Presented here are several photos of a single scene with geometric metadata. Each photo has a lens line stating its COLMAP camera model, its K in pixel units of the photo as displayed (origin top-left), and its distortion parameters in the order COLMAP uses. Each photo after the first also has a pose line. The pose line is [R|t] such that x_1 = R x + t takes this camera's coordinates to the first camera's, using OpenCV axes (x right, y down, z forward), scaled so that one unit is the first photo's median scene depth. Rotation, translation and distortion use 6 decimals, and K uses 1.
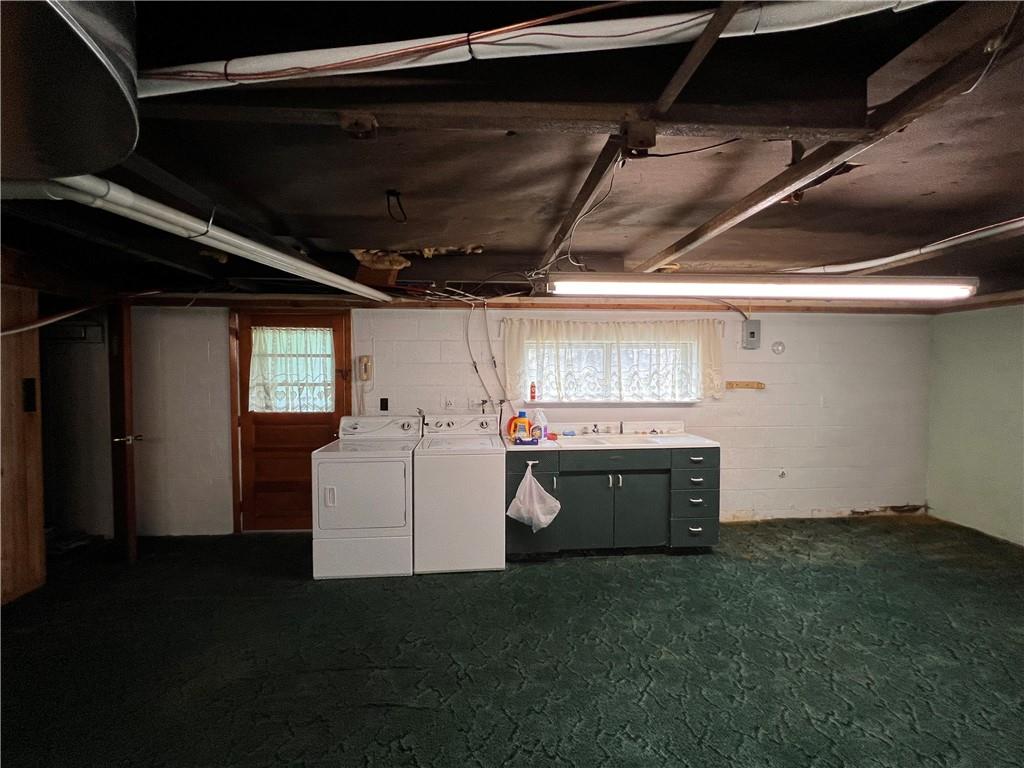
lens RADIAL K [[409.8, 0, 508.5], [0, 409.8, 383.2], [0, 0, 1]] dist [0.004114, 0.000670]
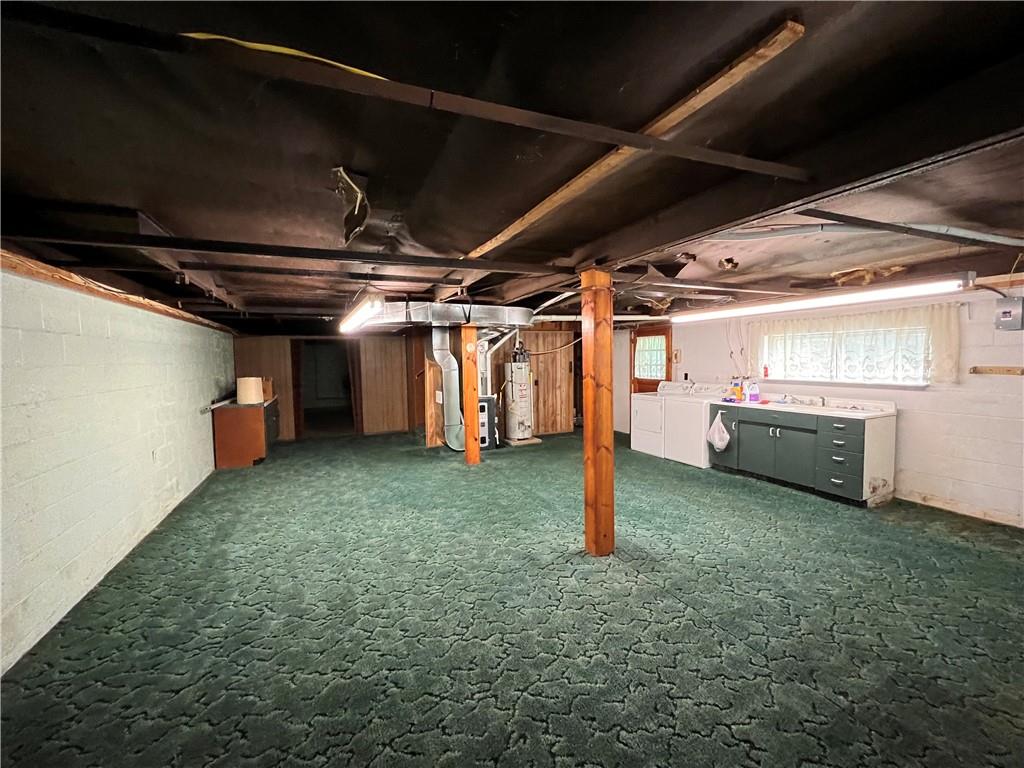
lens RADIAL K [[409.8, 0, 510.8], [0, 409.8, 383.0], [0, 0, 1]] dist [0.004114, 0.000670]
pose [[0.343672, 0.051769, -0.937662, 1.265148], [-0.015930, 0.998657, 0.049297, 0.005279], [0.938954, -0.002005, 0.344036, -0.381507]]
